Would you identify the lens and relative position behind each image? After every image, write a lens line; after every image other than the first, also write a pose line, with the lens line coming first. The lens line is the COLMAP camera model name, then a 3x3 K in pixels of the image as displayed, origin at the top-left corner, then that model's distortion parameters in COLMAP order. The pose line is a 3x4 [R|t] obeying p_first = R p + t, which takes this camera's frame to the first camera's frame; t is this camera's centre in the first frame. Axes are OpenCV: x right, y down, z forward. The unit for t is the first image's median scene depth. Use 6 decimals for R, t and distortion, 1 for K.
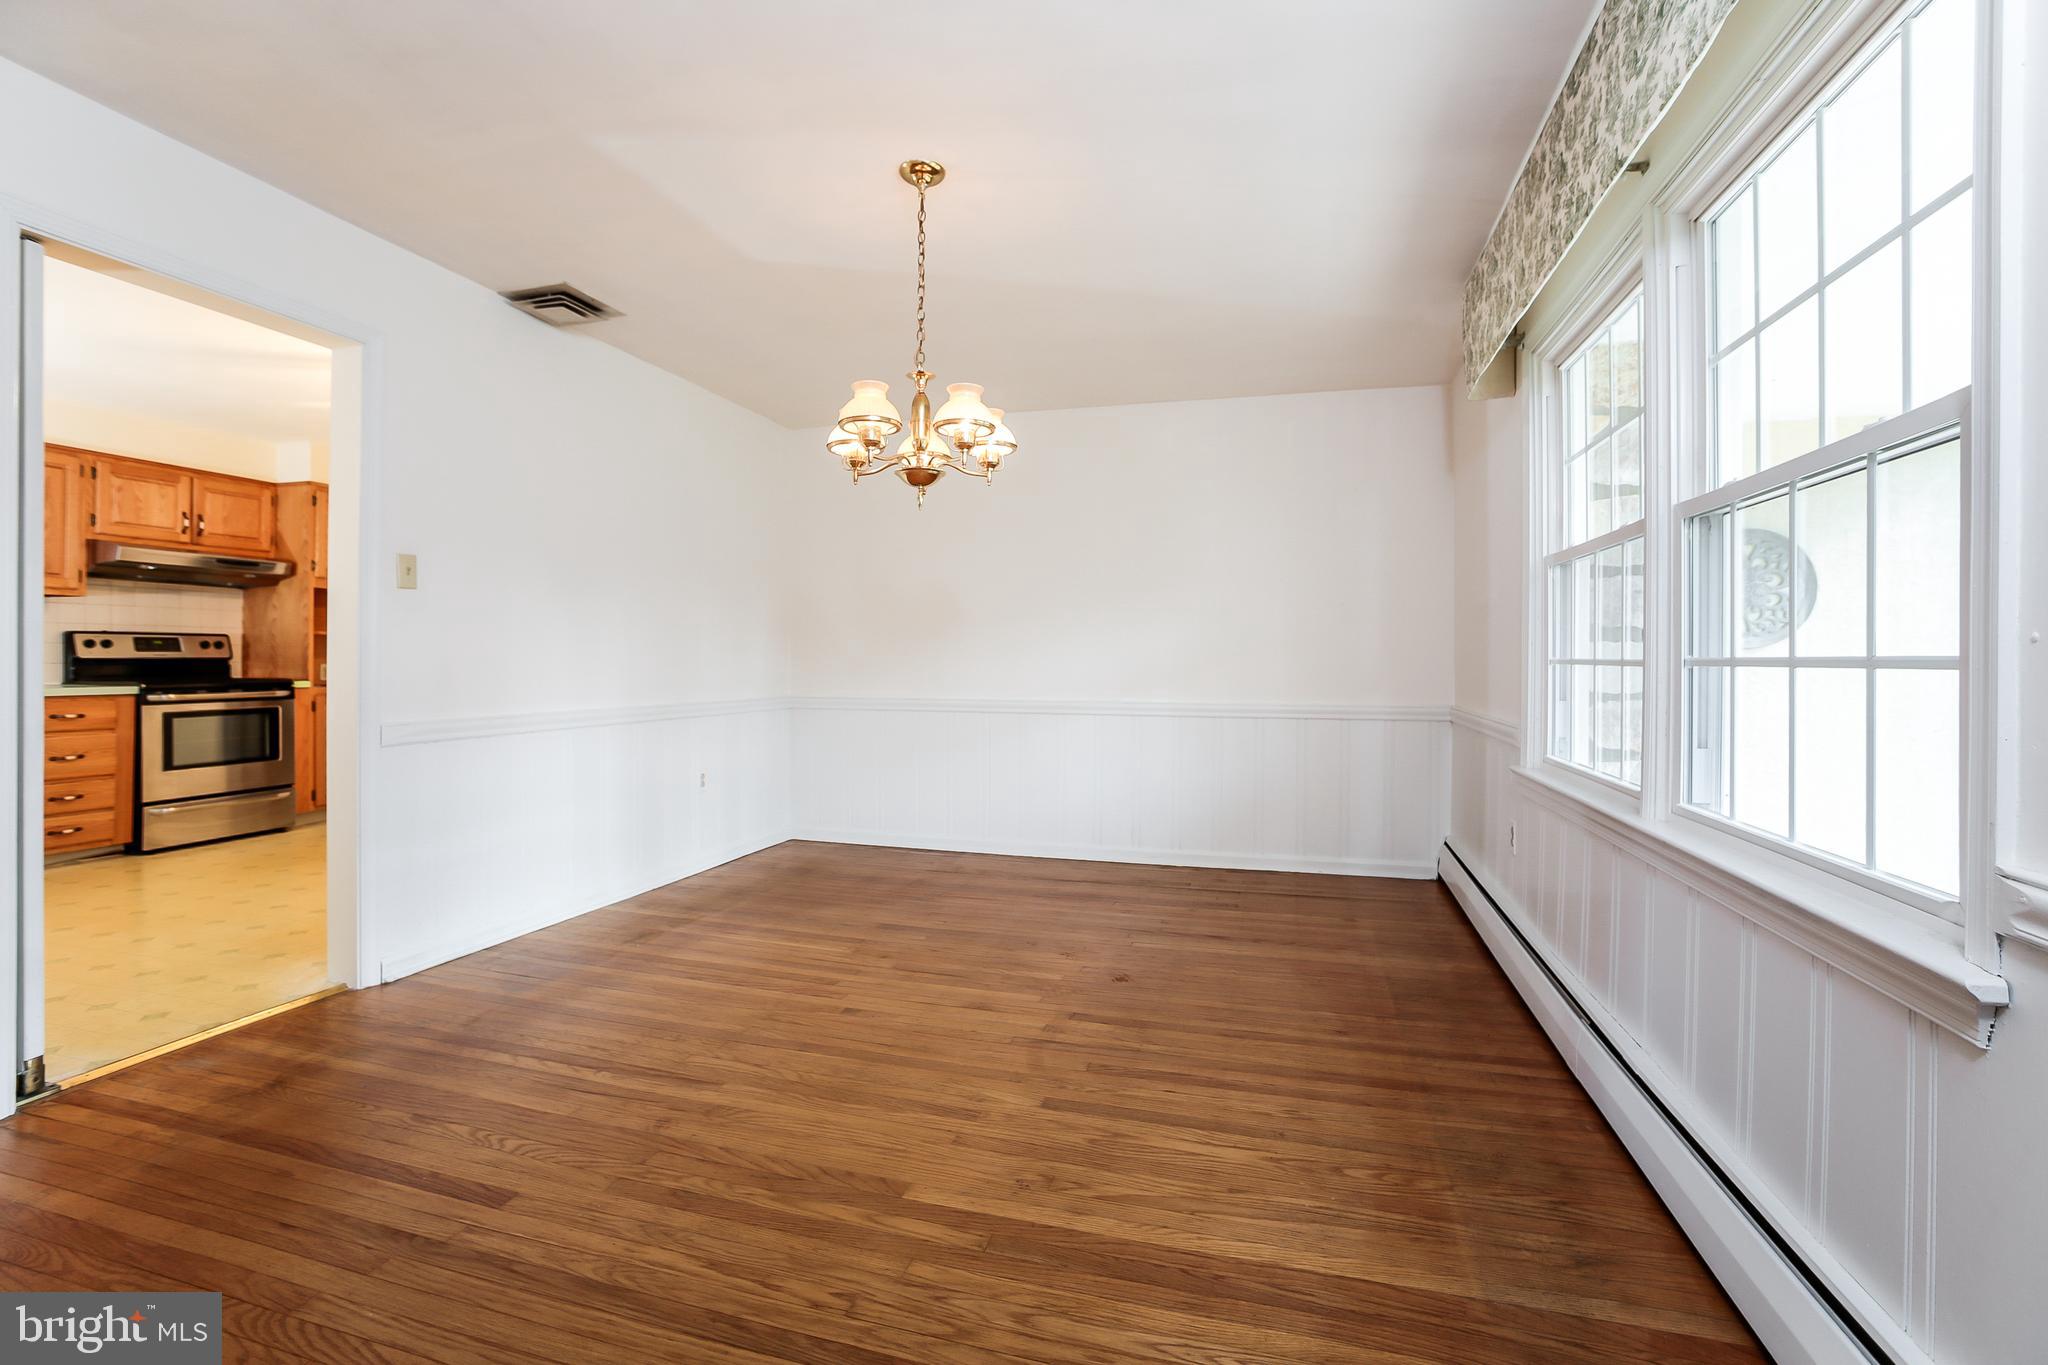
lens RADIAL K [[859.2, 0, 1012.3], [0, 859.2, 654.7], [0, 0, 1]] dist [-0.051549, 0.021075]
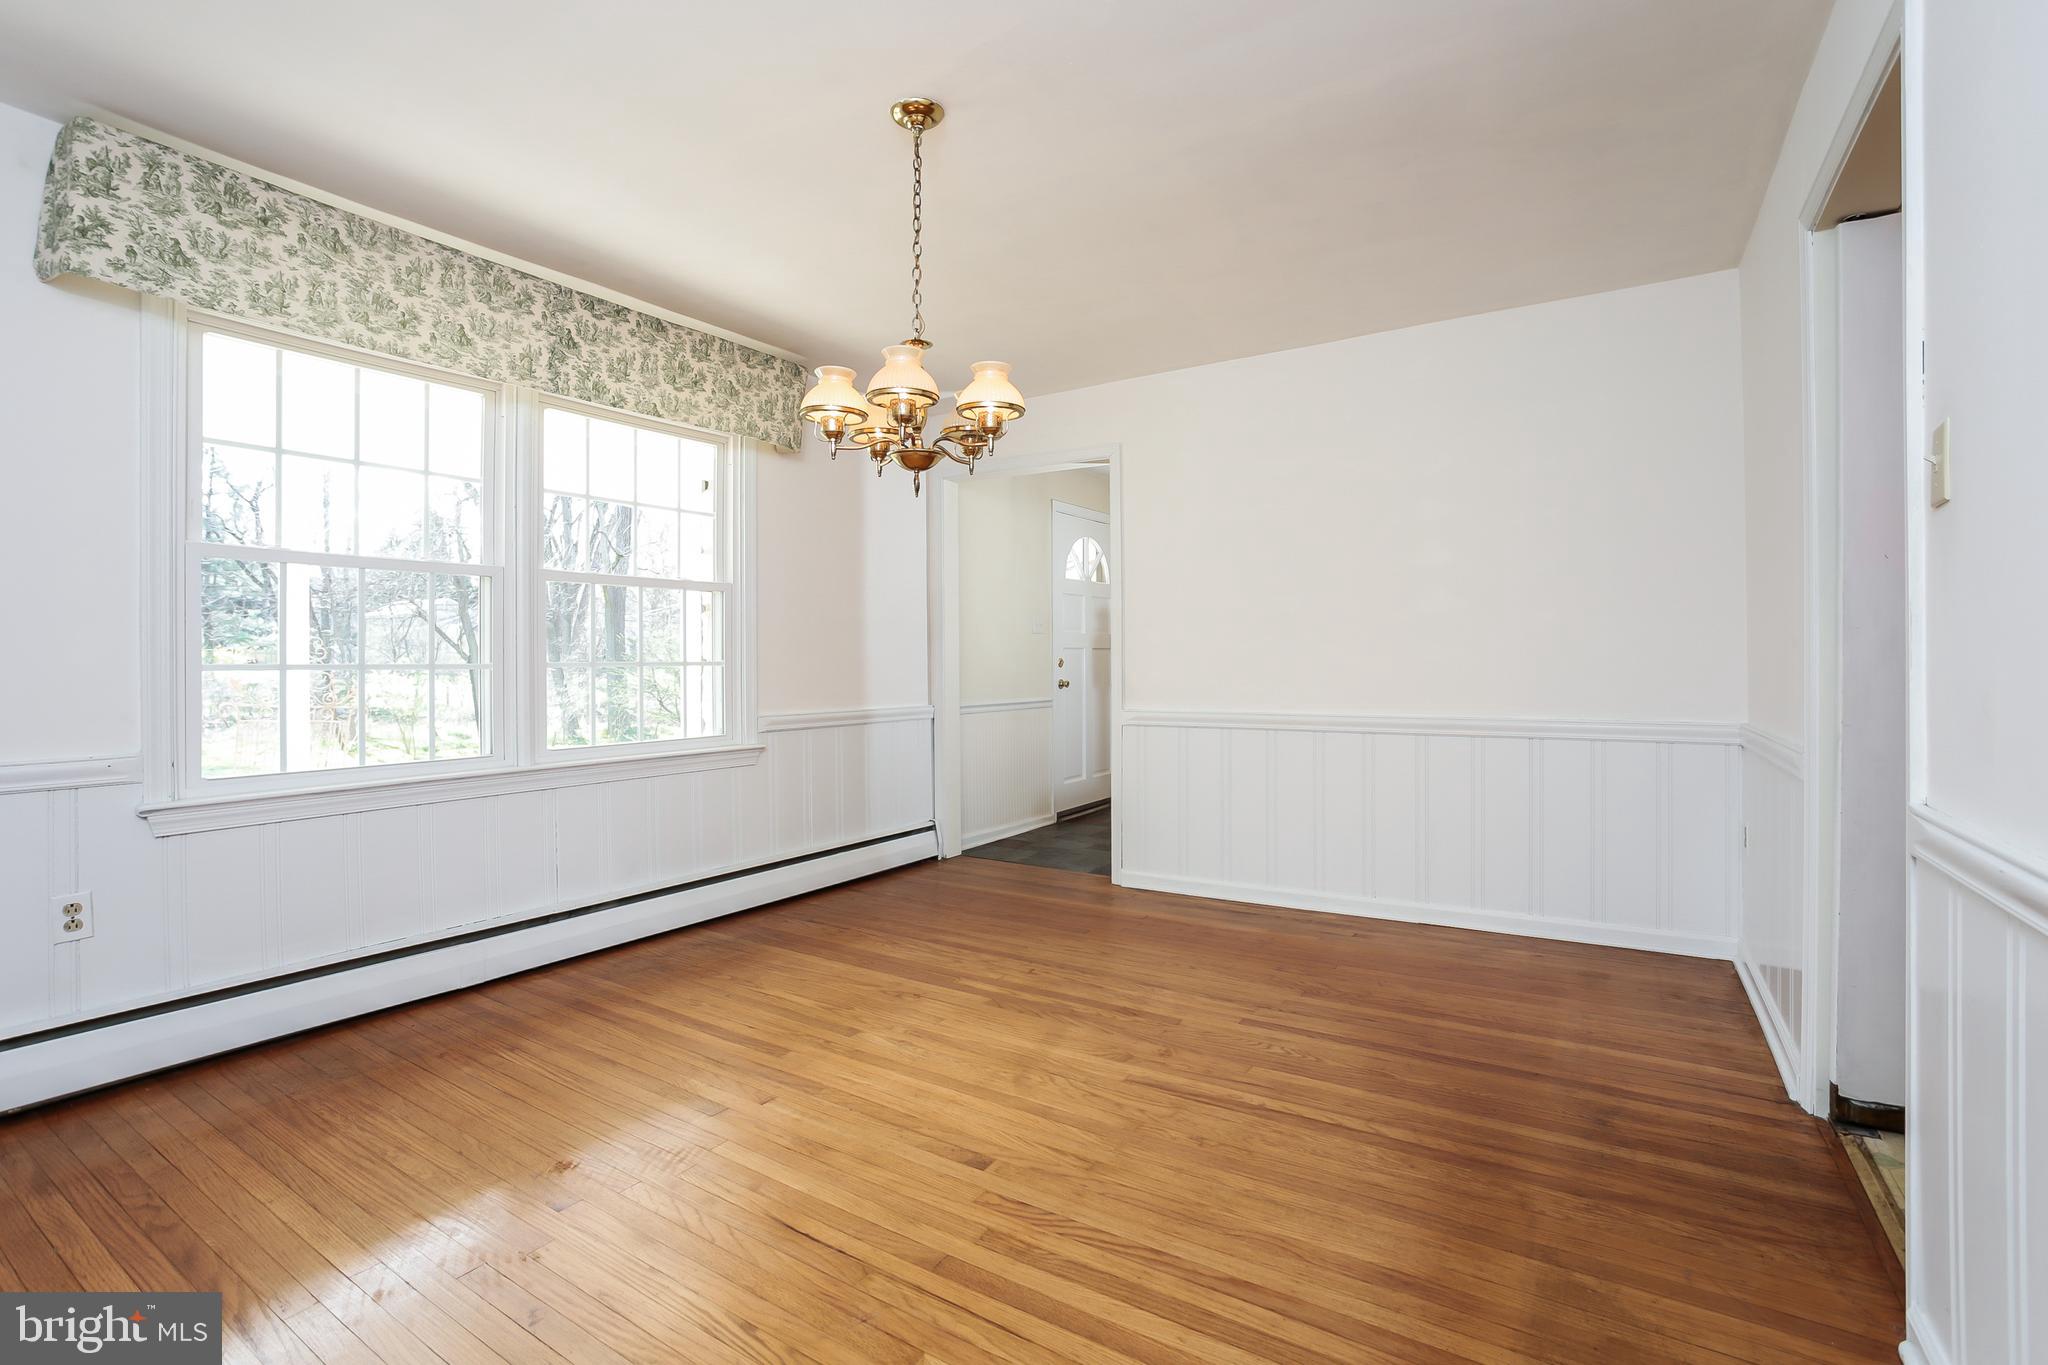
lens RADIAL K [[983.5, 0, 973.8], [0, 983.5, 657.2], [0, 0, 1]] dist [-0.067407, 0.034612]
pose [[-0.945171, 0.004258, 0.326549, -0.506658], [0.001800, 0.999968, -0.007830, 0.004384], [-0.326572, -0.006813, -0.945148, 1.984965]]
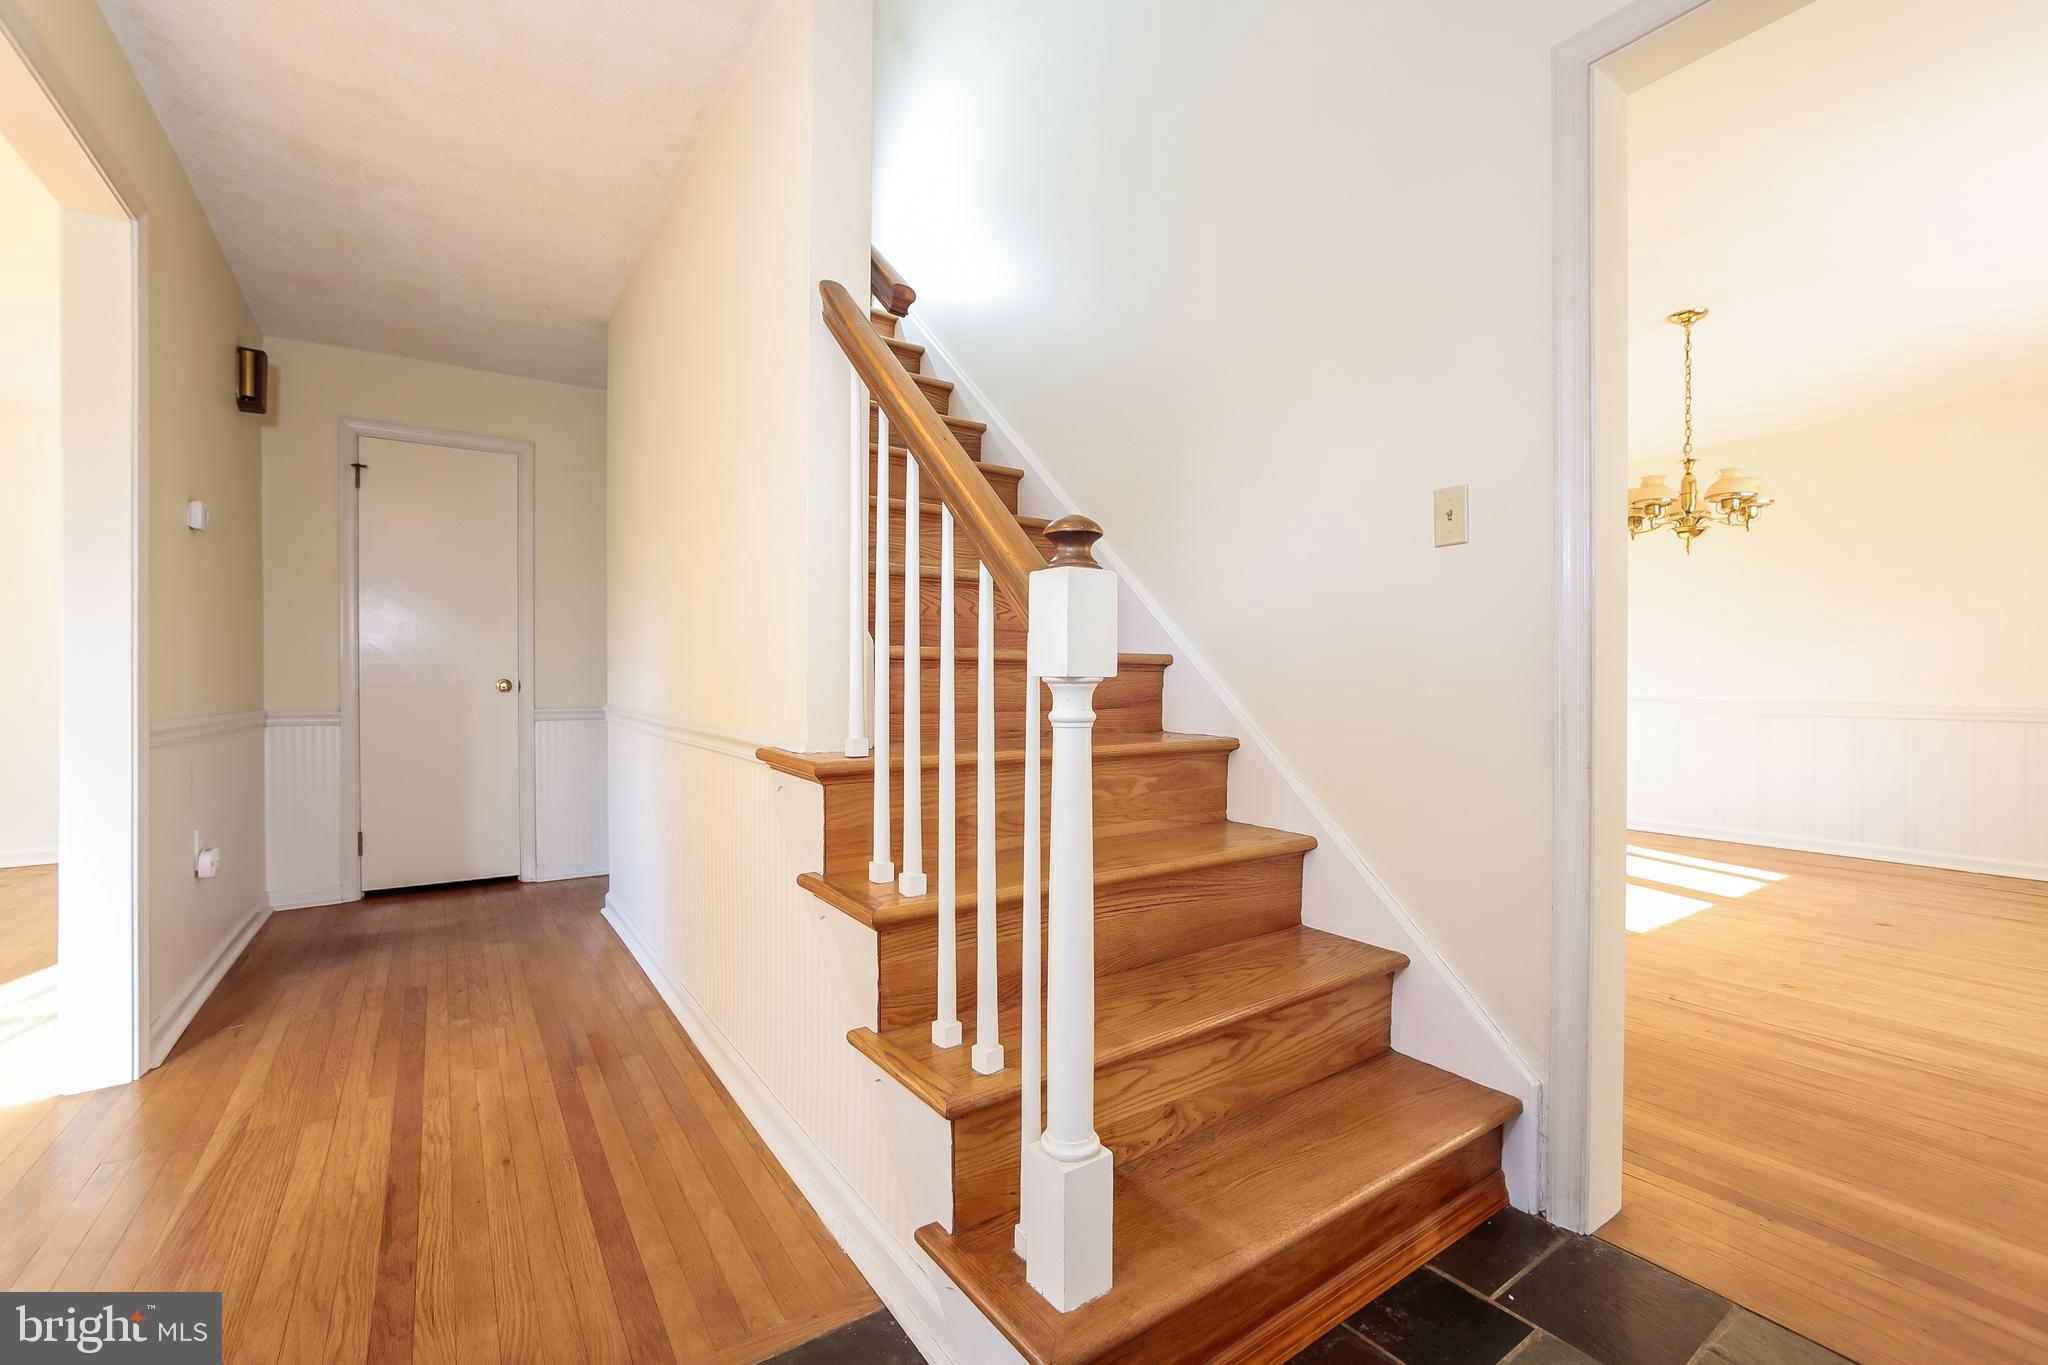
lens RADIAL K [[859.2, 0, 1012.3], [0, 859.2, 654.7], [0, 0, 1]] dist [-0.051549, 0.021075]
pose [[0.765659, 0.005493, -0.643223, -0.073581], [-0.005423, 0.999983, 0.002084, 0.002815], [0.643224, 0.001892, 0.765676, -0.842120]]
